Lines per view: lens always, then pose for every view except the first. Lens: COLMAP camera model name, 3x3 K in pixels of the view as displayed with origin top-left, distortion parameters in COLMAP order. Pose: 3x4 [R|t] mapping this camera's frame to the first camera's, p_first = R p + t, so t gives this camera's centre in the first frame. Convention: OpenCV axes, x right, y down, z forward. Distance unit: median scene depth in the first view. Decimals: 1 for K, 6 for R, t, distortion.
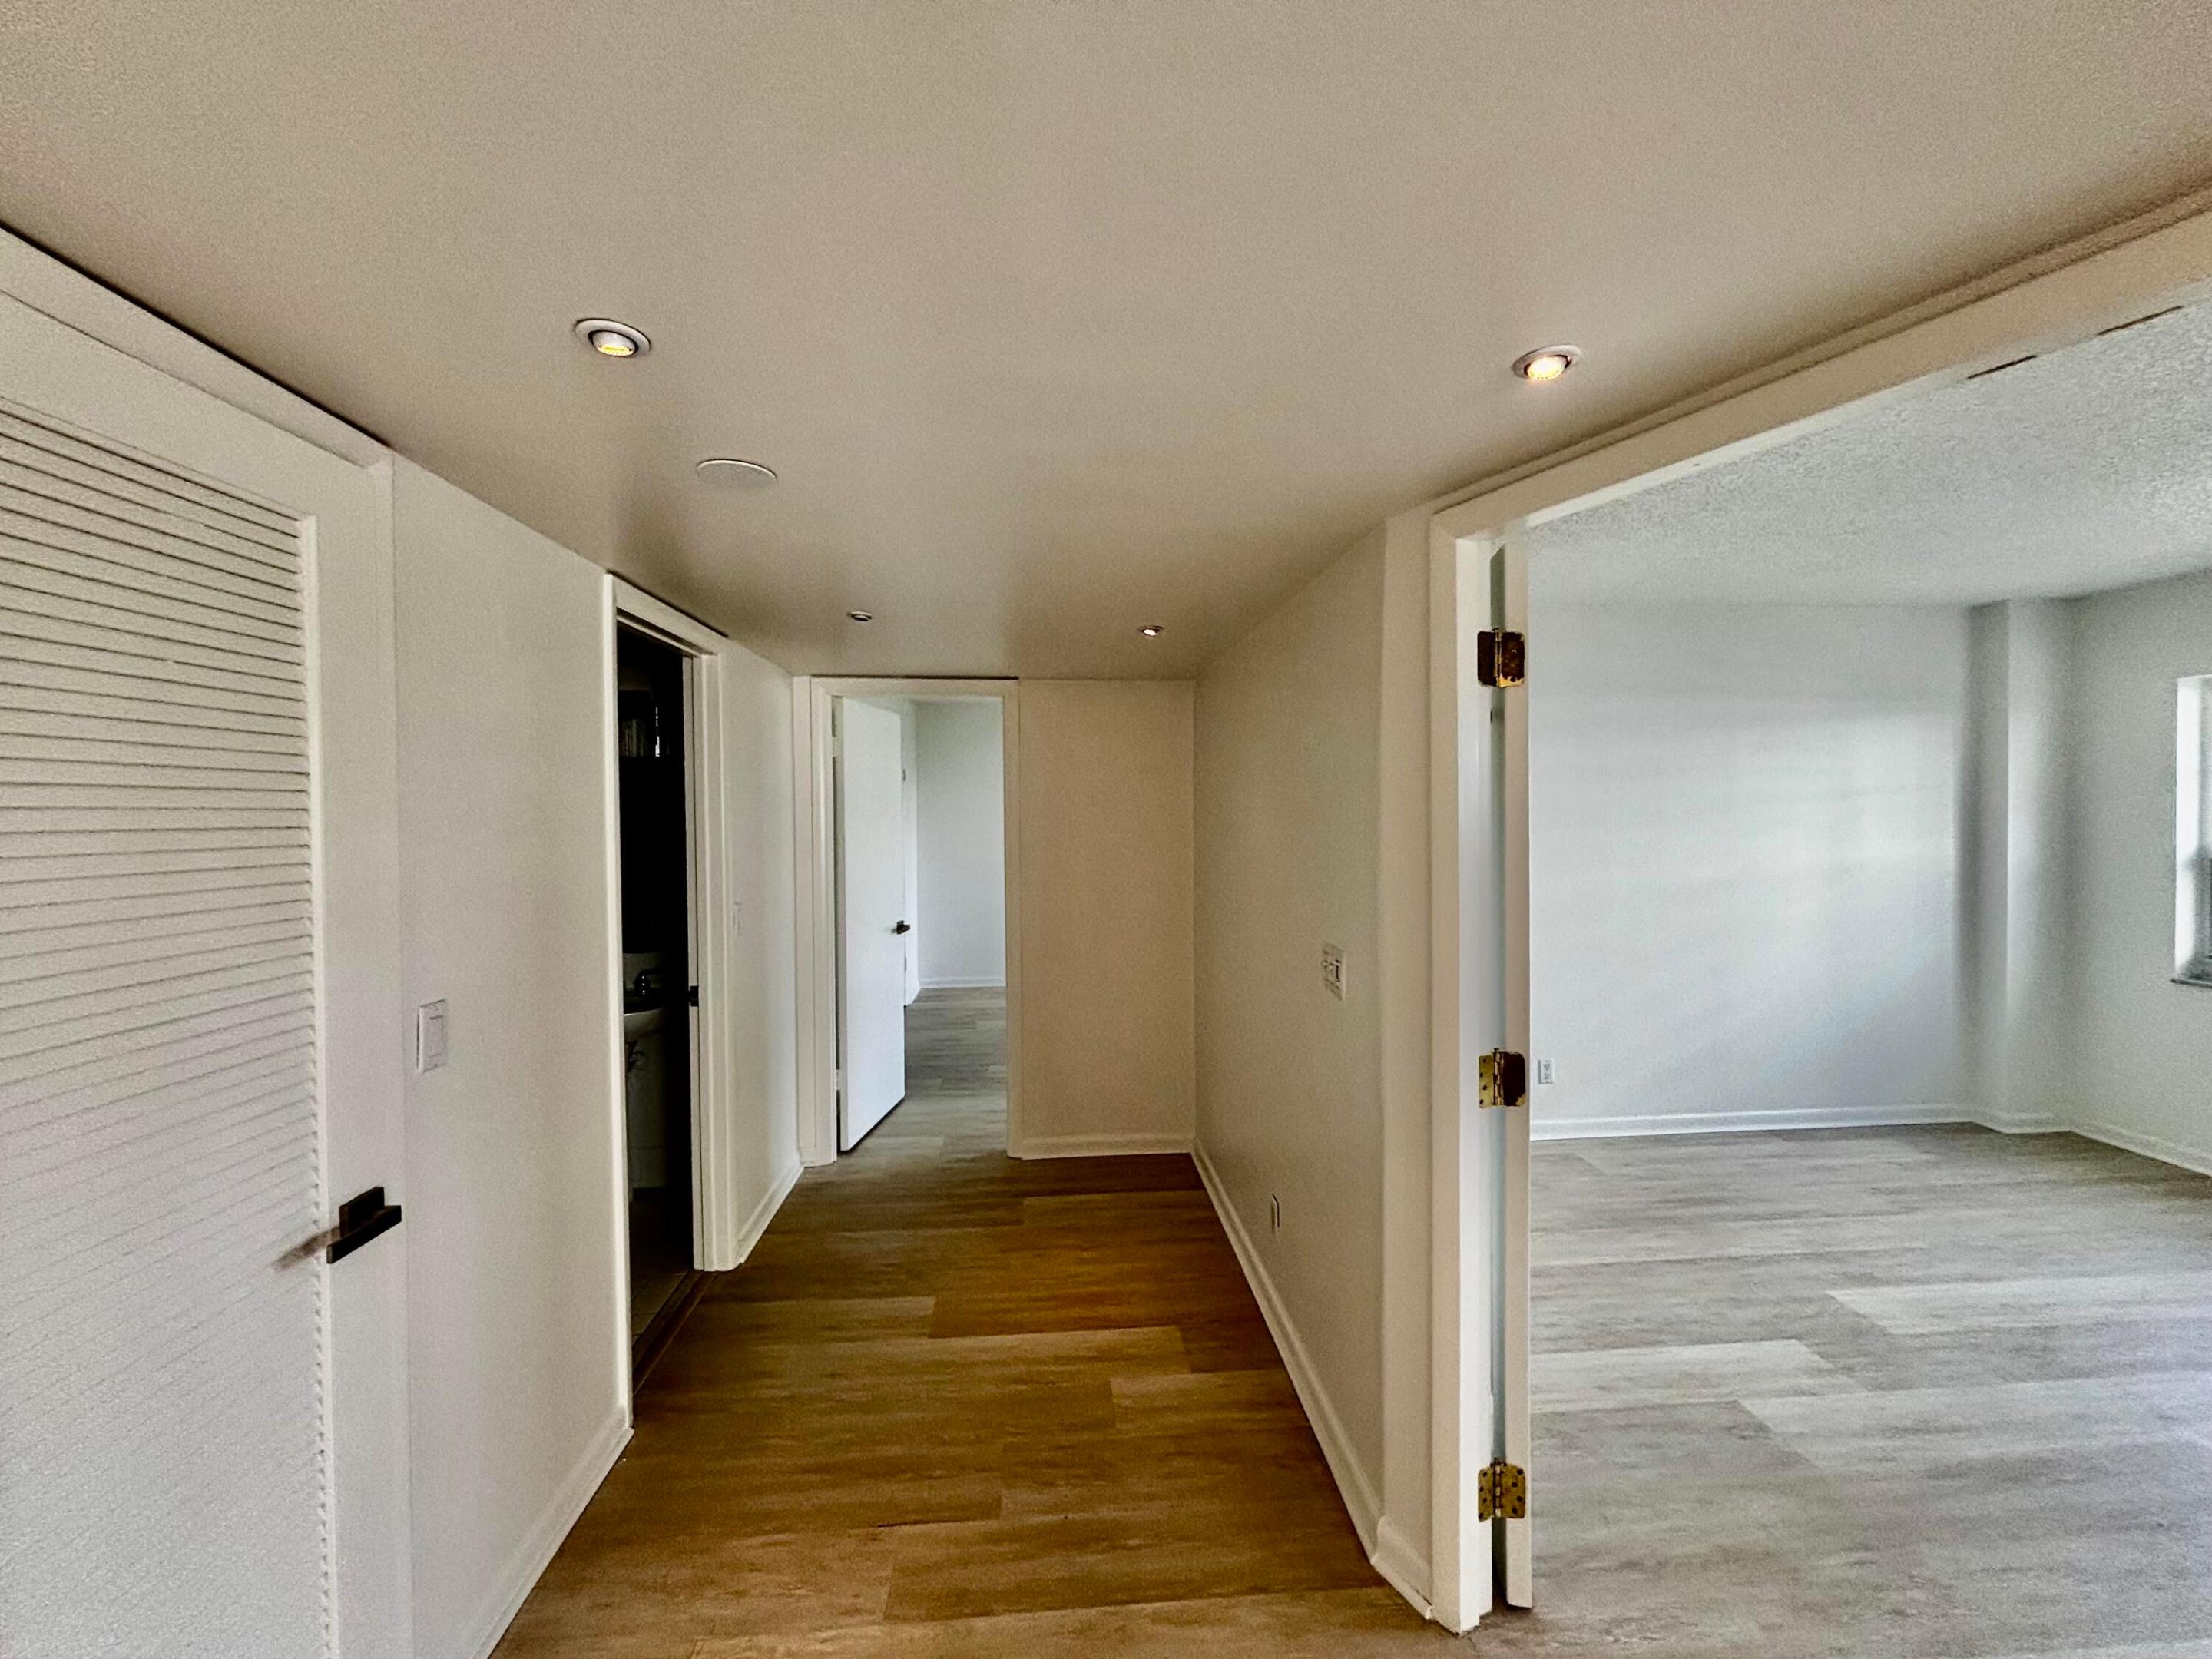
lens RADIAL K [[883.9, 0, 1100.7], [0, 883.9, 827.2], [0, 0, 1]] dist [0.004874, -0.001310]
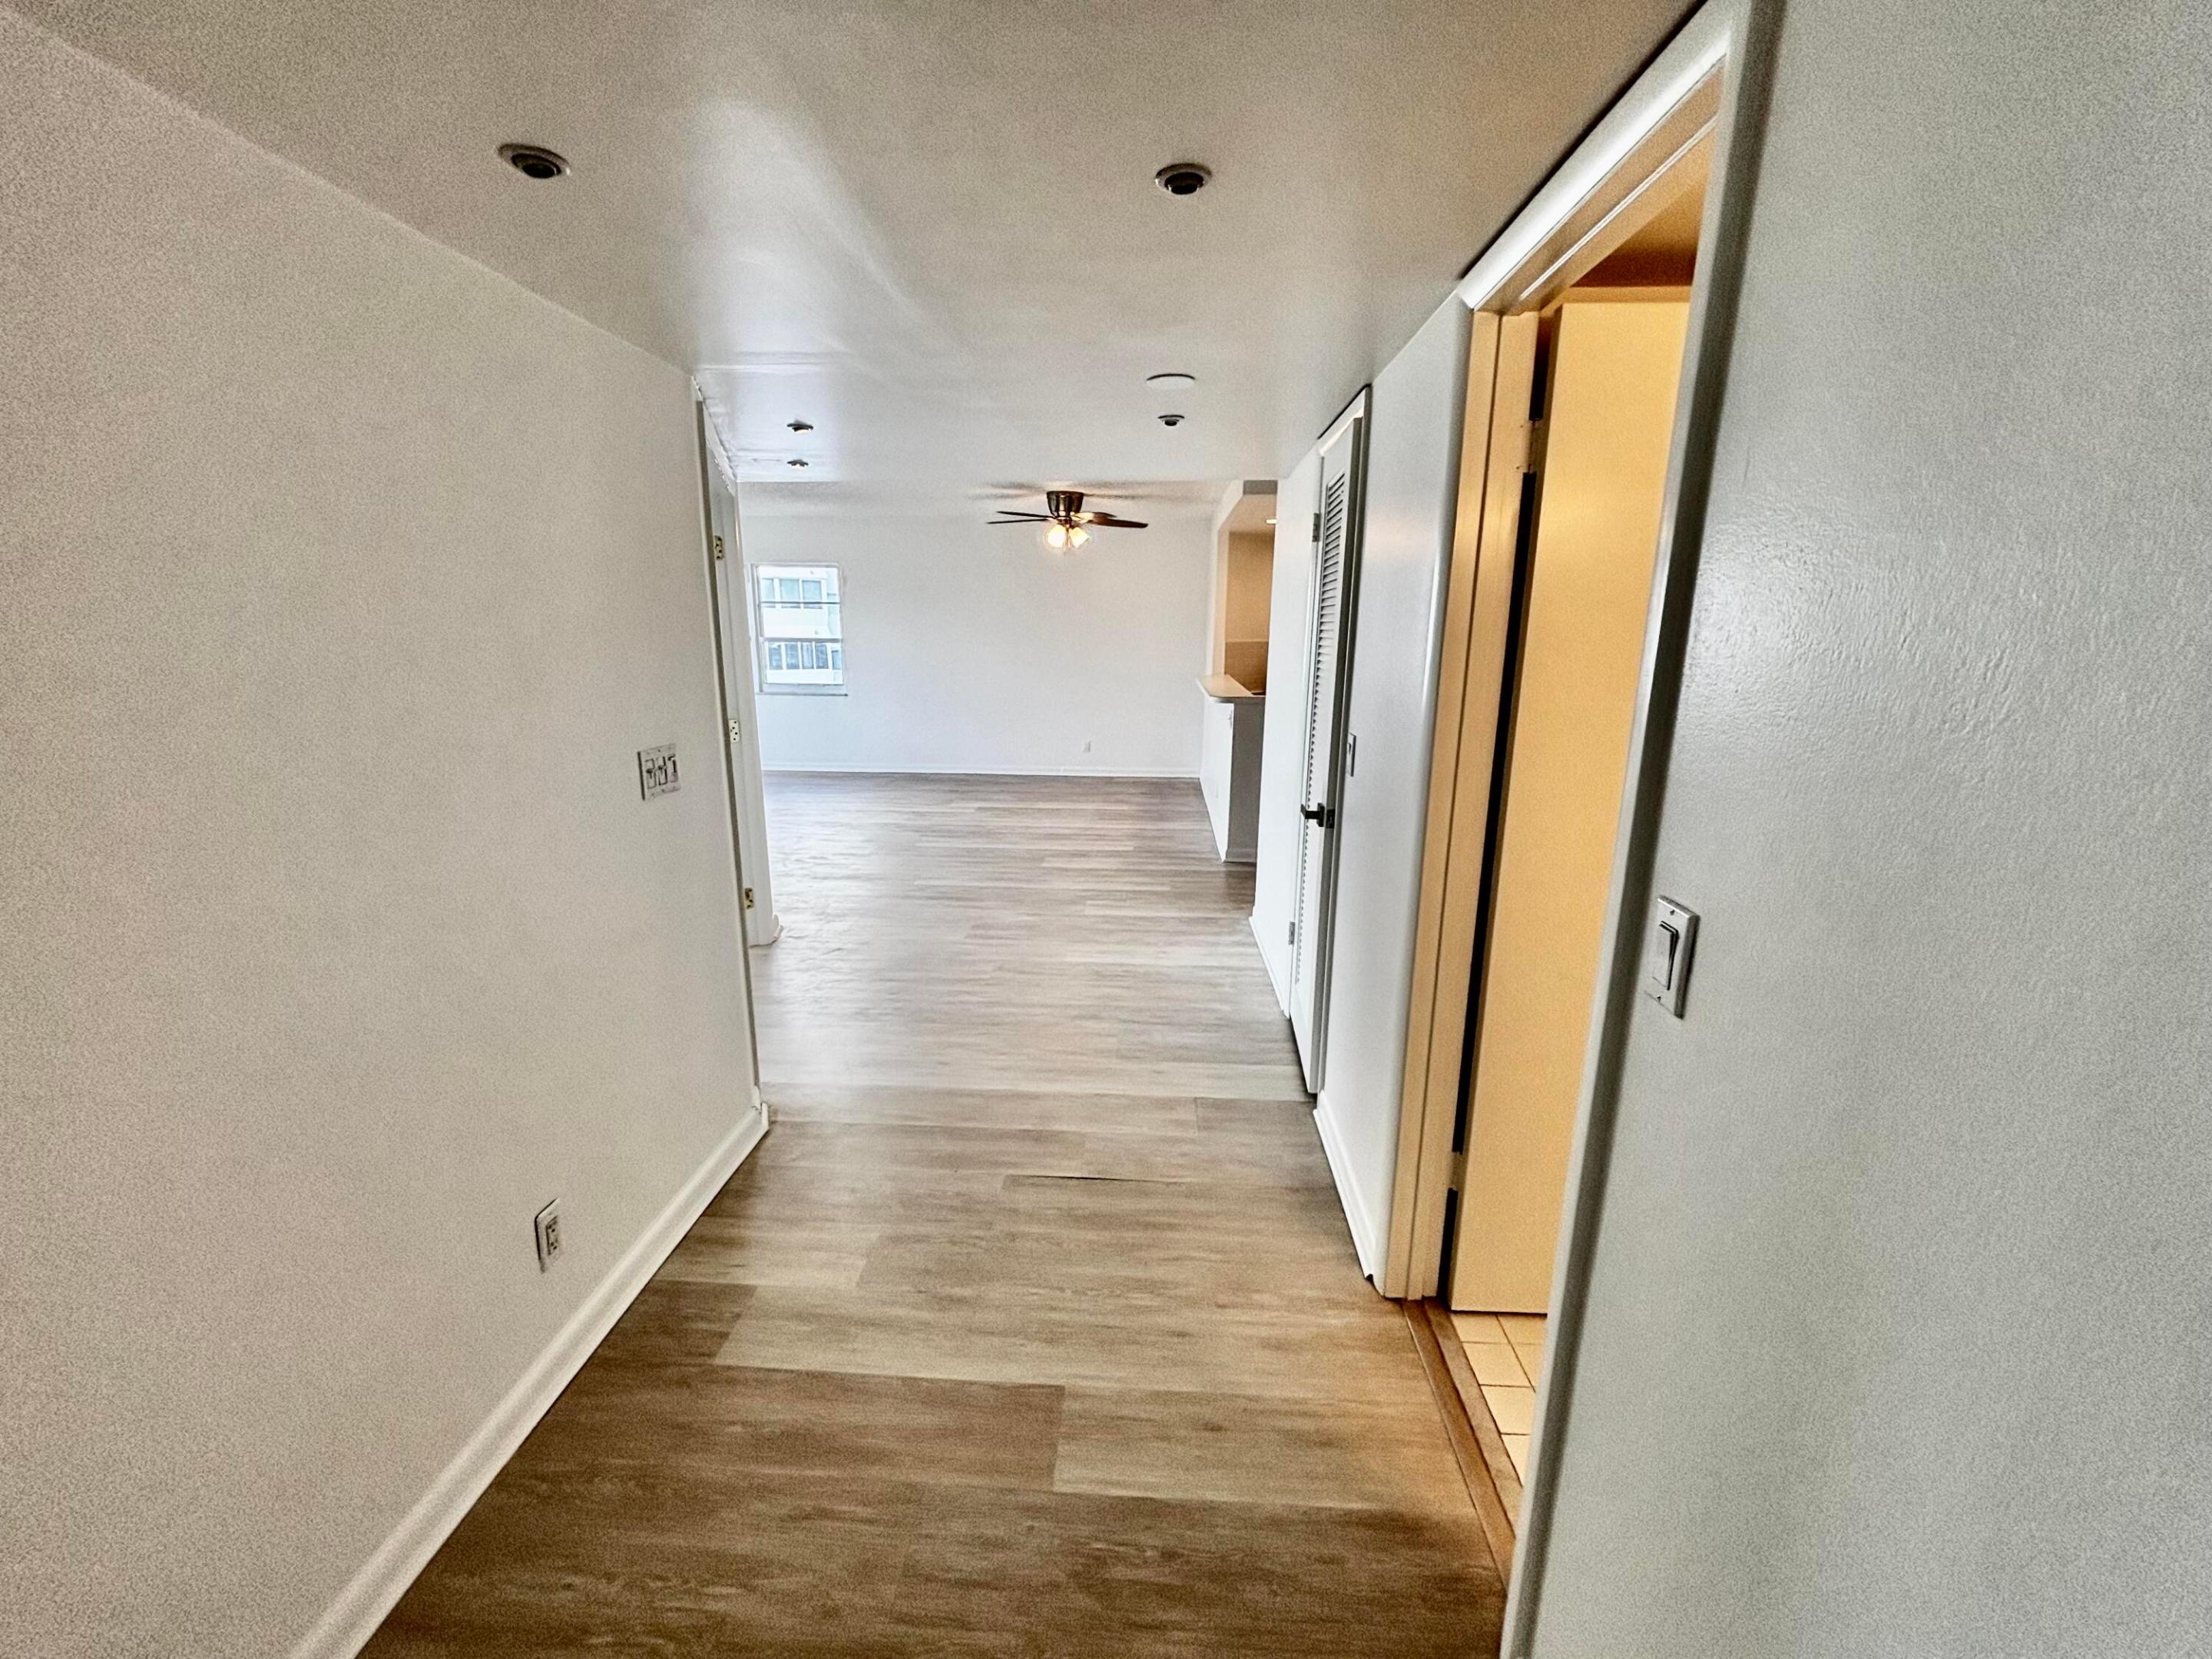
lens RADIAL K [[883.9, 0, 1103.2], [0, 883.9, 828.7], [0, 0, 1]] dist [0.004874, -0.001310]
pose [[-0.991688, -0.023941, 0.126422, -0.332107], [0.007479, 0.970150, 0.242390, -0.013118], [-0.128452, 0.241321, -0.961907, 1.720925]]
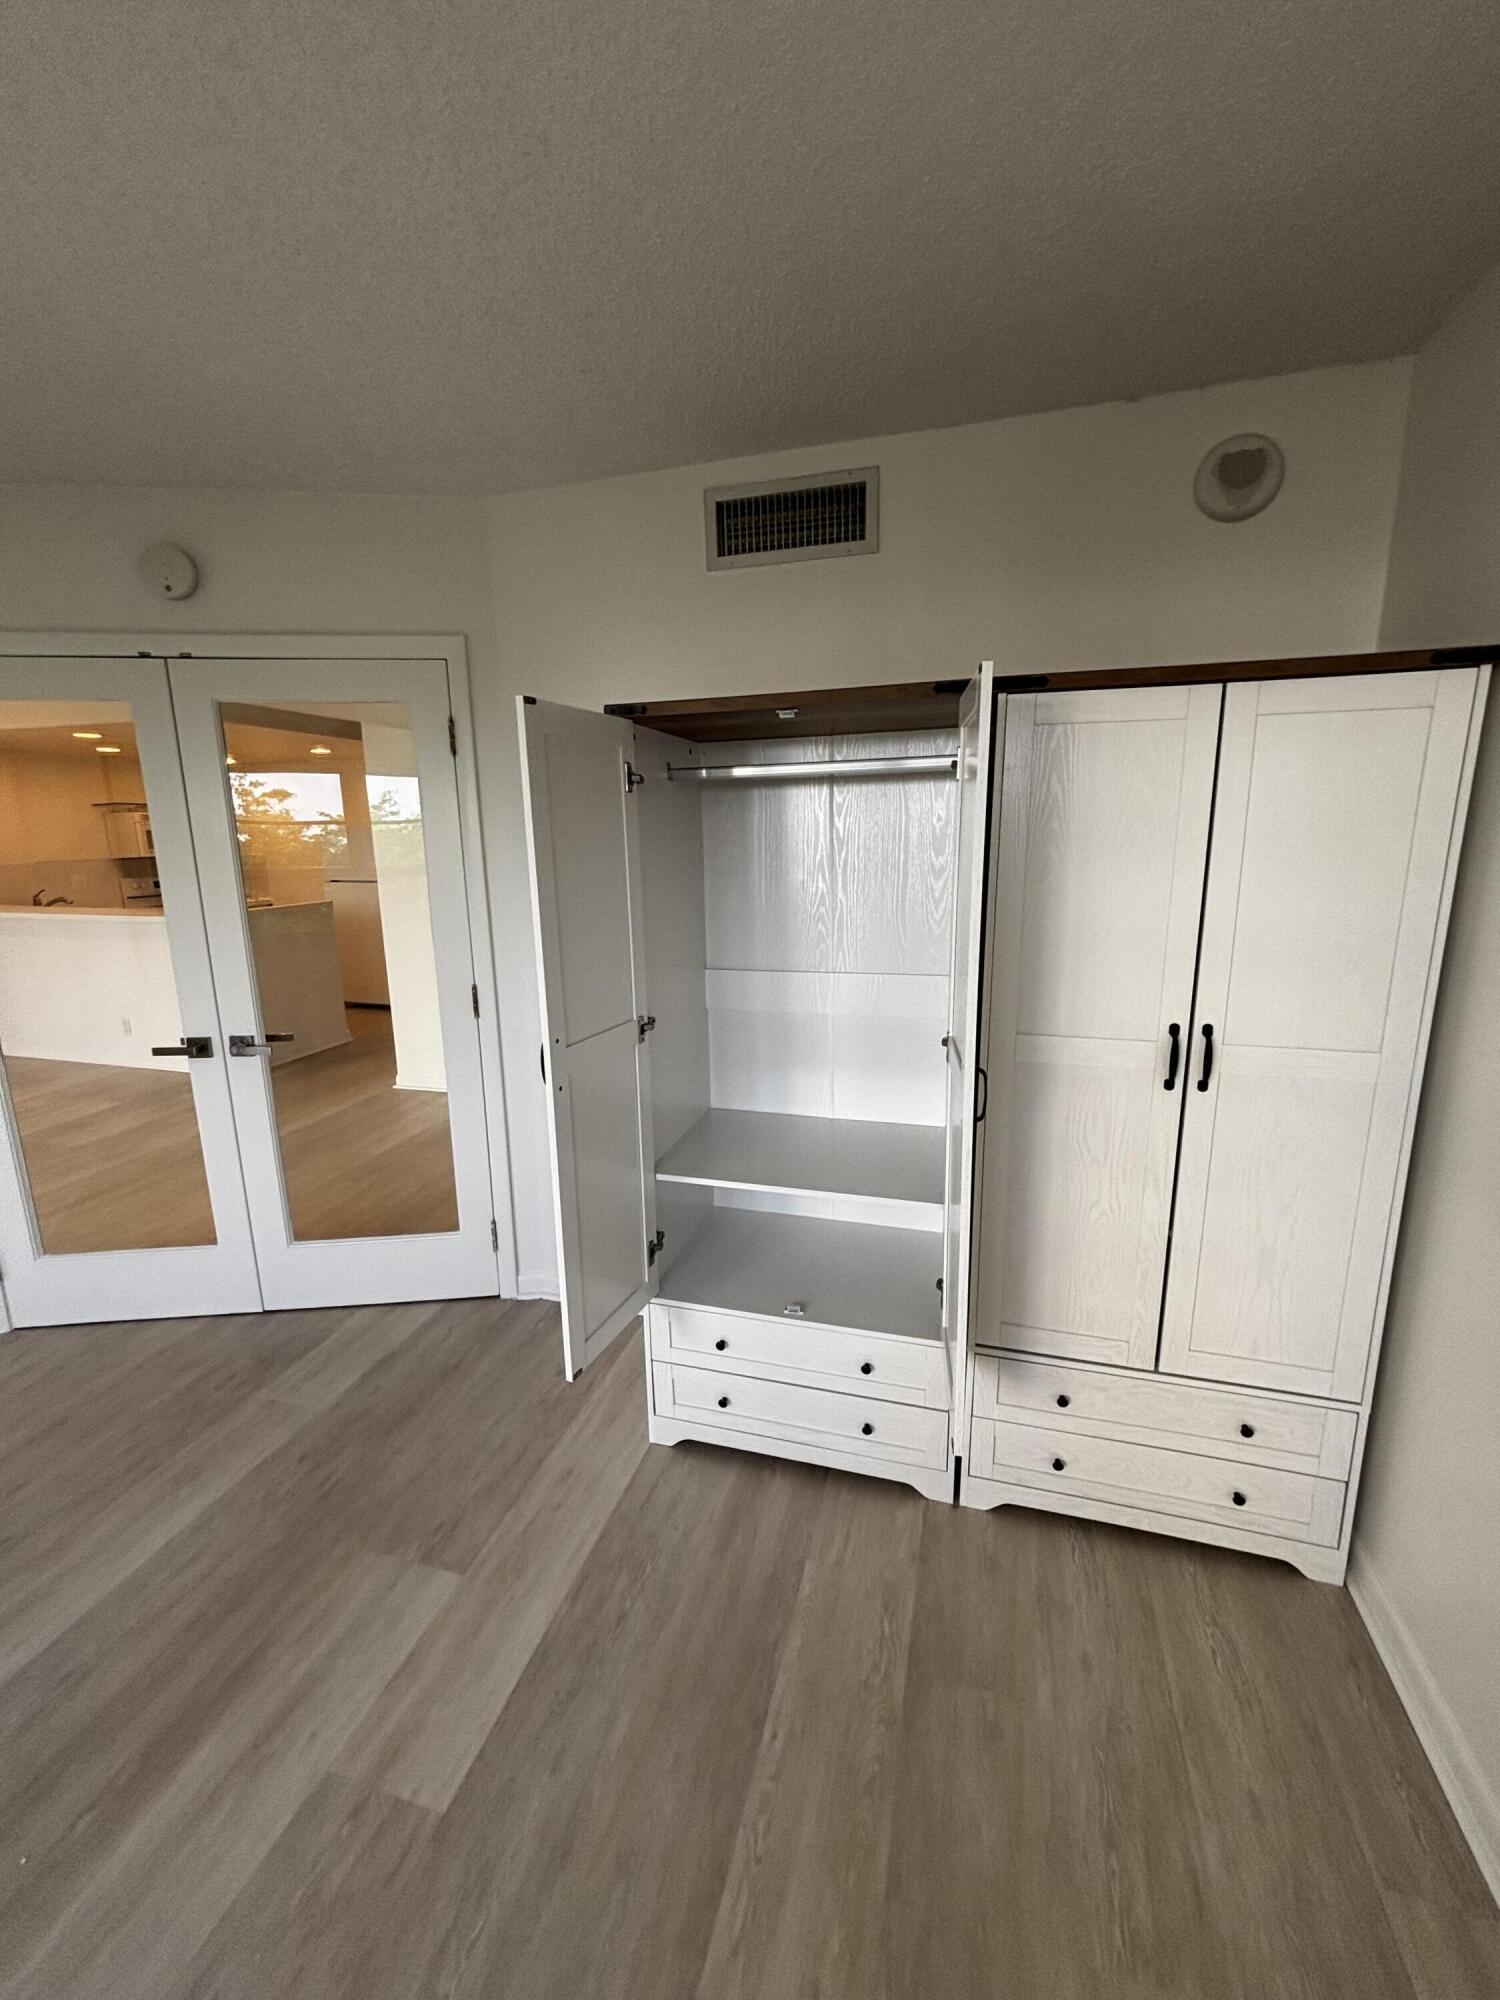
lens RADIAL K [[799.2, 0, 742.6], [0, 799.2, 992.1], [0, 0, 1]] dist [0.004874, -0.001310]
pose [[-0.354287, 0.195061, -0.914566, 1.157570], [0.000323, 0.978028, 0.208471, -0.029631], [0.935137, 0.073563, -0.346566, 1.410887]]
